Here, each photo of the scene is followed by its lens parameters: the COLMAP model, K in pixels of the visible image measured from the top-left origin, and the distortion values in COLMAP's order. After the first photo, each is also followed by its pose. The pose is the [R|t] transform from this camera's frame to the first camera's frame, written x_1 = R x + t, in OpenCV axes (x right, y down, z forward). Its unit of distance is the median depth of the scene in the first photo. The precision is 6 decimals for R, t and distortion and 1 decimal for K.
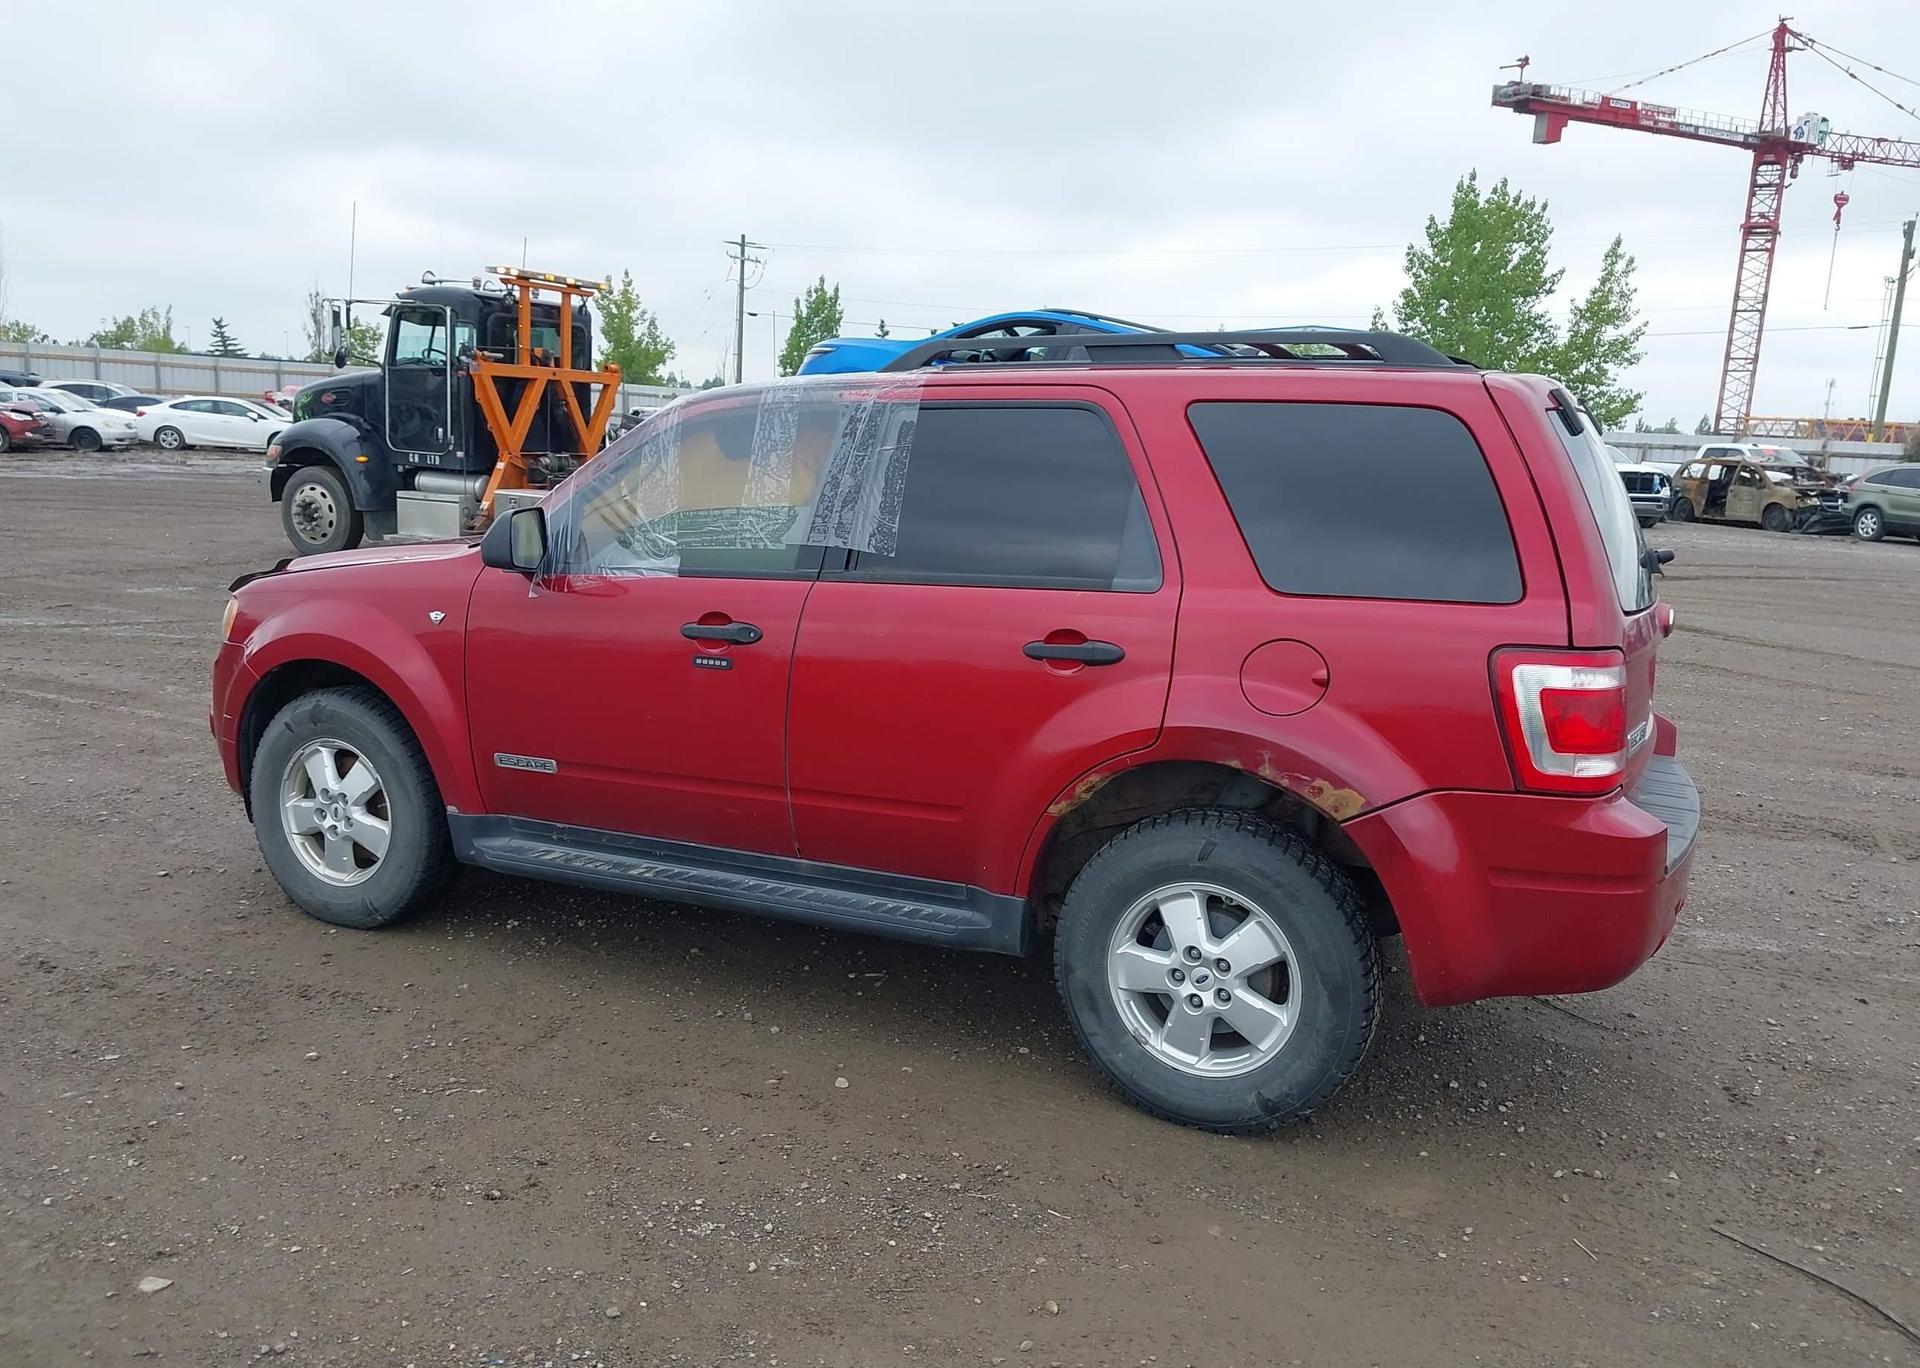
lens RADIAL K [[1515.5, 0, 960.0], [0, 1515.5, 684.0], [0, 0, 1]] dist [0.084257, -0.118304]
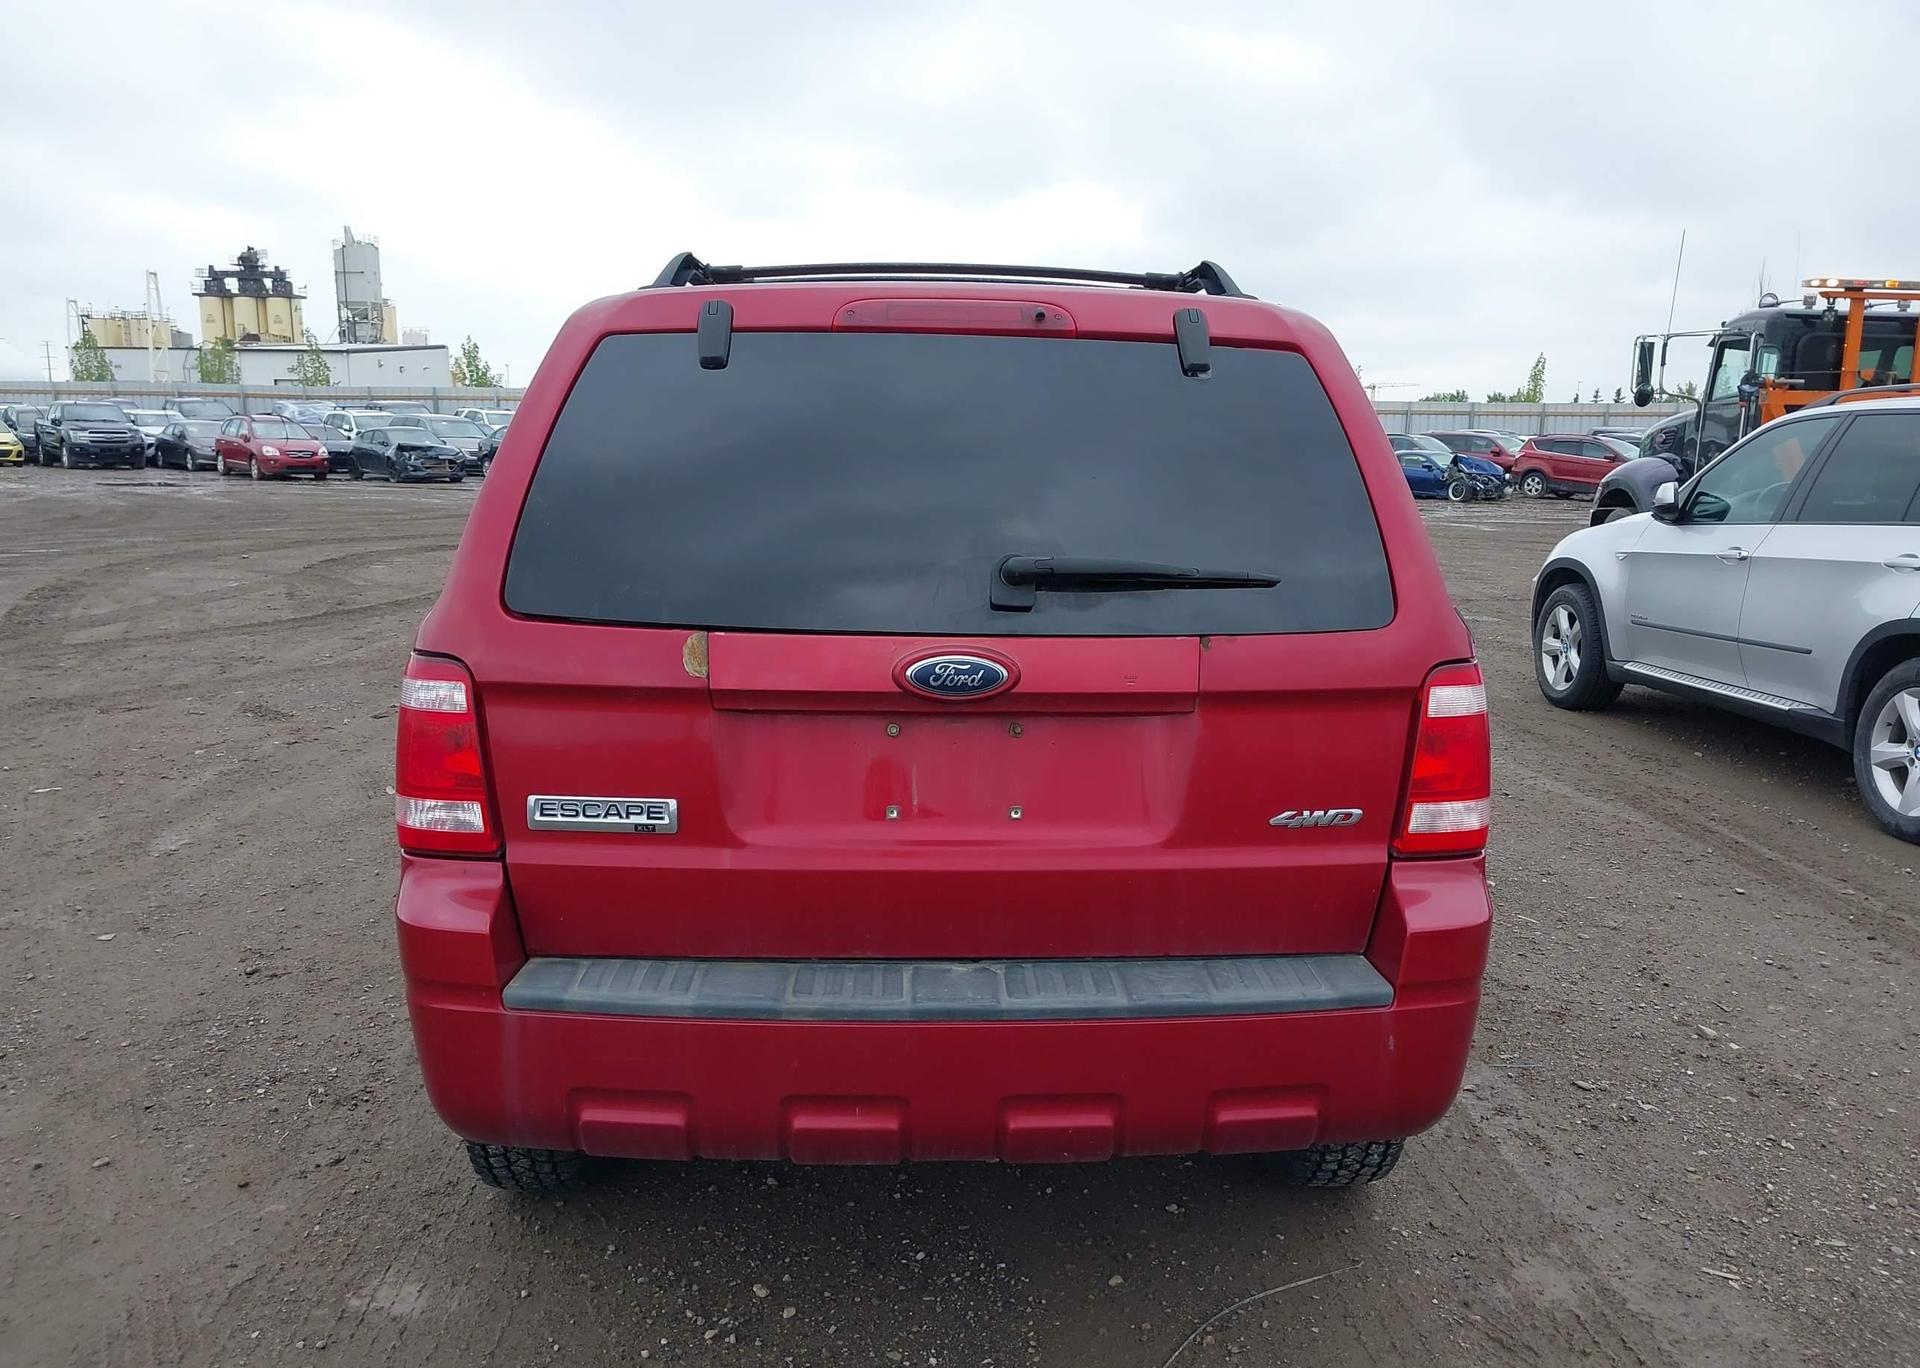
lens RADIAL K [[1513.8, 0, 975.5], [0, 1513.8, 689.2], [0, 0, 1]] dist [0.072309, -0.086247]
pose [[0.478135, 0.113903, -0.870869, 0.865767], [-0.144729, 0.988218, 0.049790, -0.059083], [0.866280, 0.102234, 0.488986, 0.630874]]
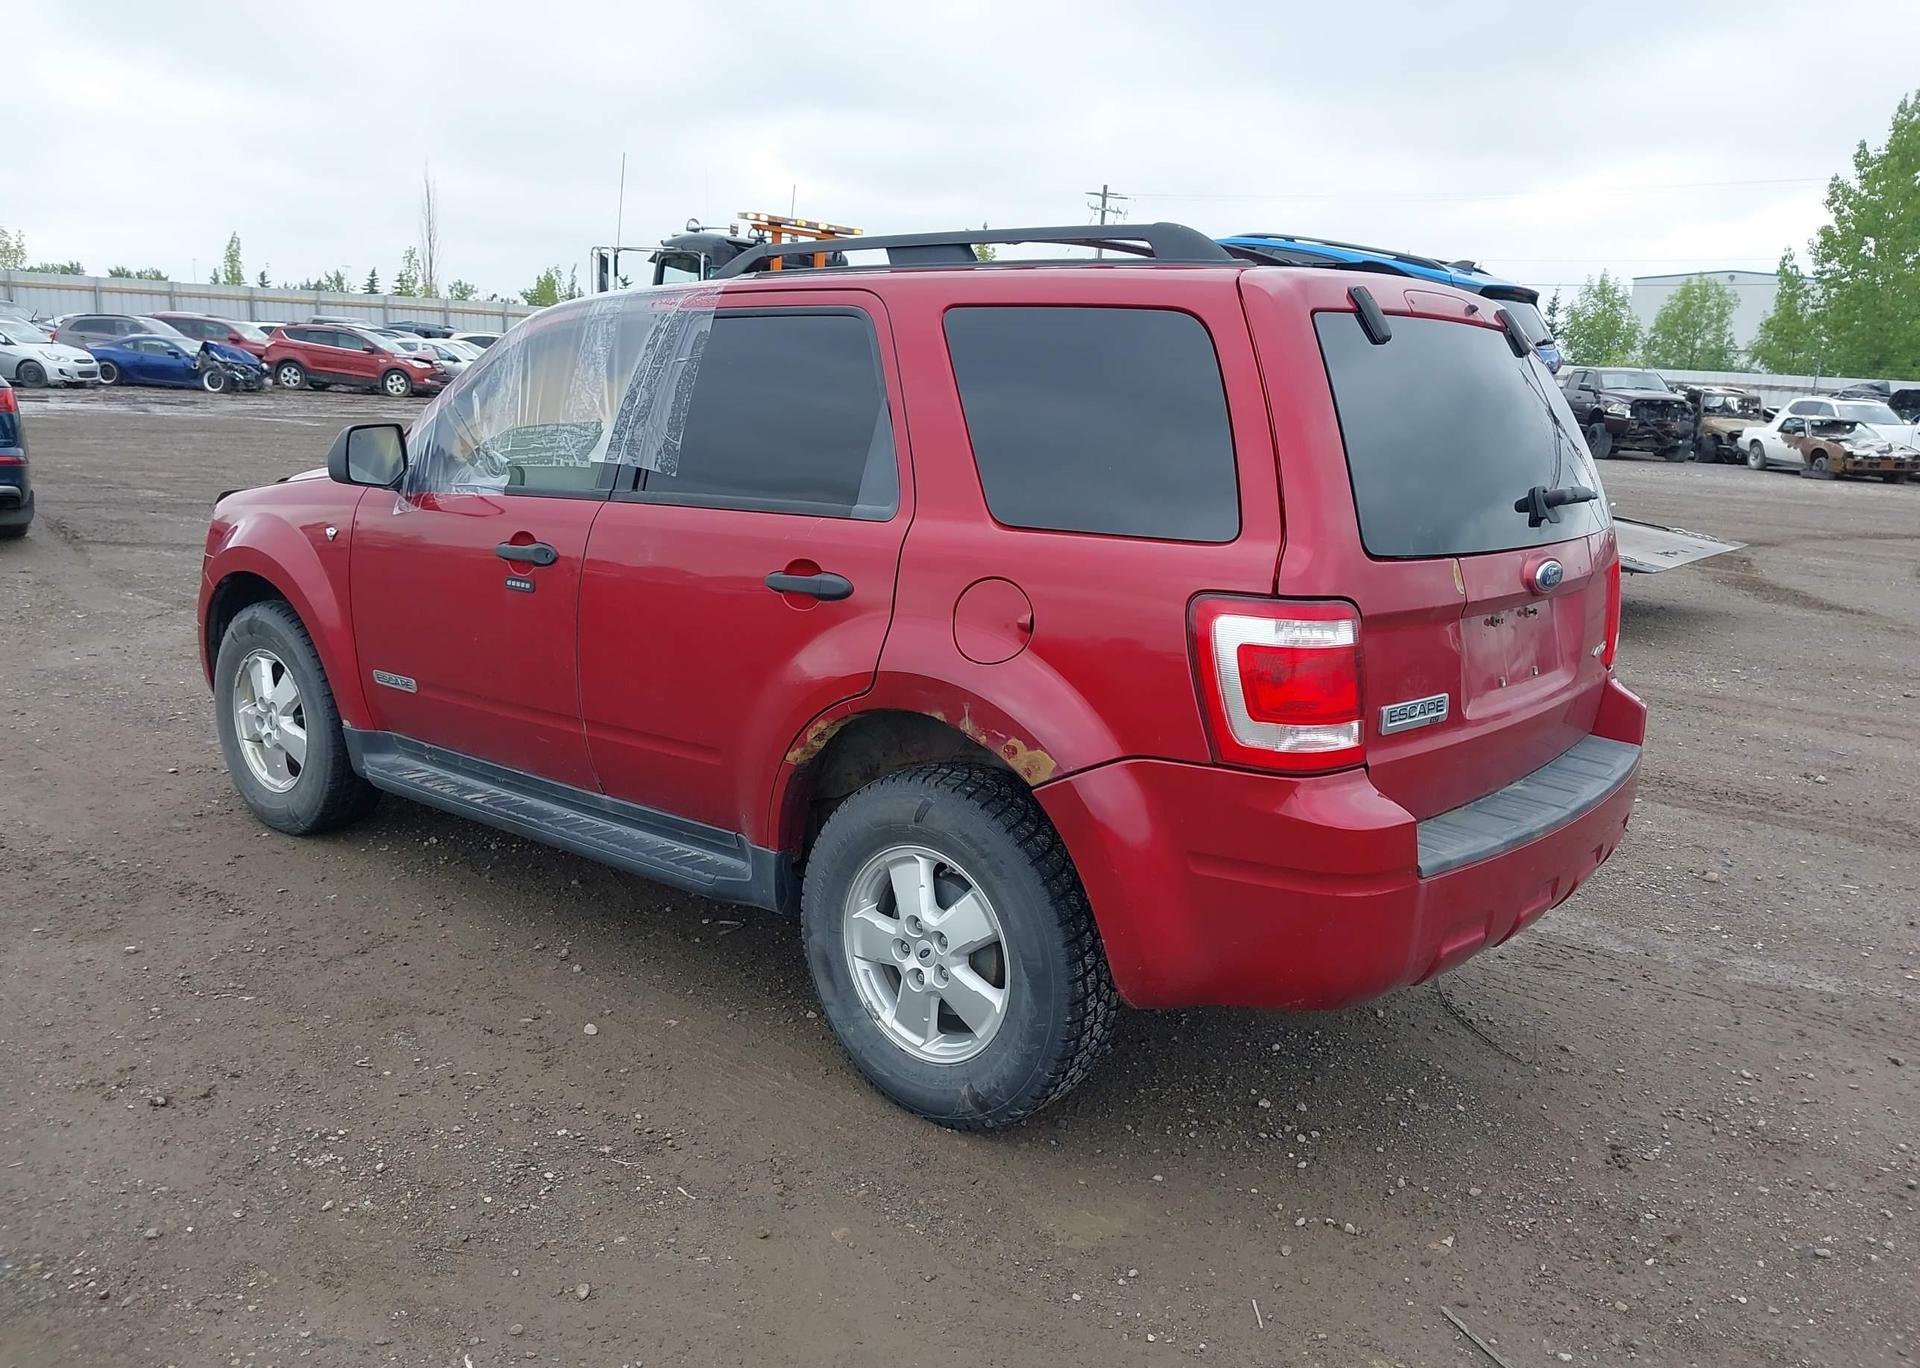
lens RADIAL K [[1513.8, 0, 975.5], [0, 1513.8, 689.2], [0, 0, 1]] dist [0.072309, -0.086247]
pose [[0.972462, 0.052932, -0.226972, 0.318004], [-0.045668, 0.998266, 0.037142, 0.002778], [0.228545, -0.025754, 0.973193, 0.116310]]
